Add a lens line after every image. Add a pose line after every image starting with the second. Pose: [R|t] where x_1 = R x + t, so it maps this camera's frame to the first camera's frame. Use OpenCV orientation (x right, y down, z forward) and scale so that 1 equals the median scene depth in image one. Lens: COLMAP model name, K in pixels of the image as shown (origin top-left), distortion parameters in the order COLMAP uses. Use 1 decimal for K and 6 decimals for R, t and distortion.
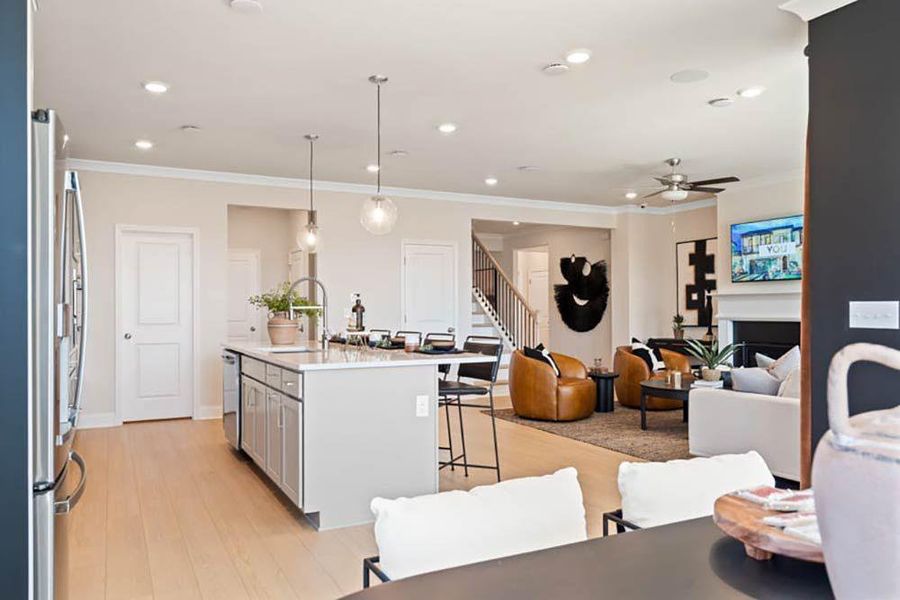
lens RADIAL K [[654.8, 0, 447.1], [0, 654.8, 306.2], [0, 0, 1]] dist [0.000424, 0.000199]
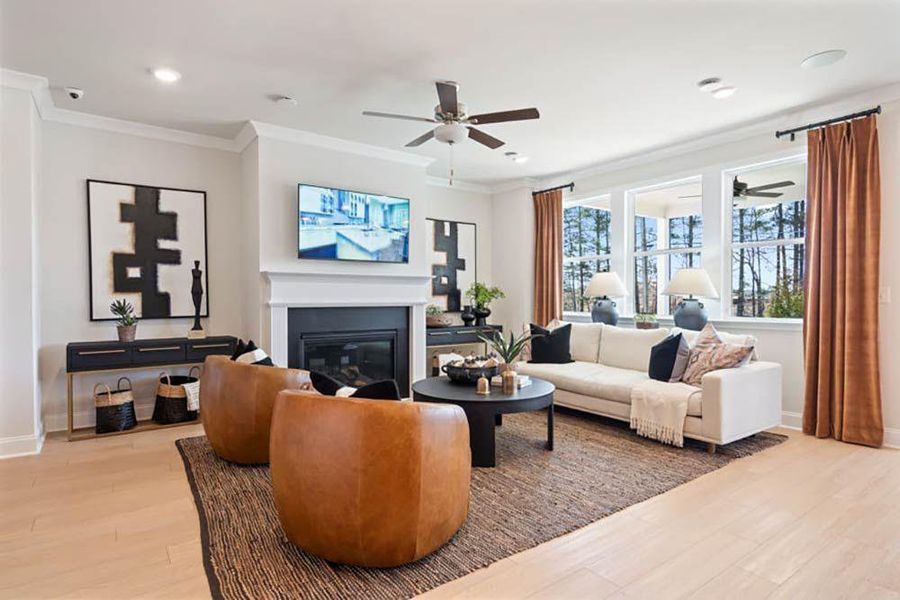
lens RADIAL K [[467.8, 0, 442.0], [0, 467.8, 302.8], [0, 0, 1]] dist [-0.000177, 0.000019]
pose [[-0.143754, -0.009171, 0.989571, -0.139510], [-0.006158, 0.999946, 0.008373, 0.011162], [-0.989594, -0.004891, -0.143802, 0.919374]]
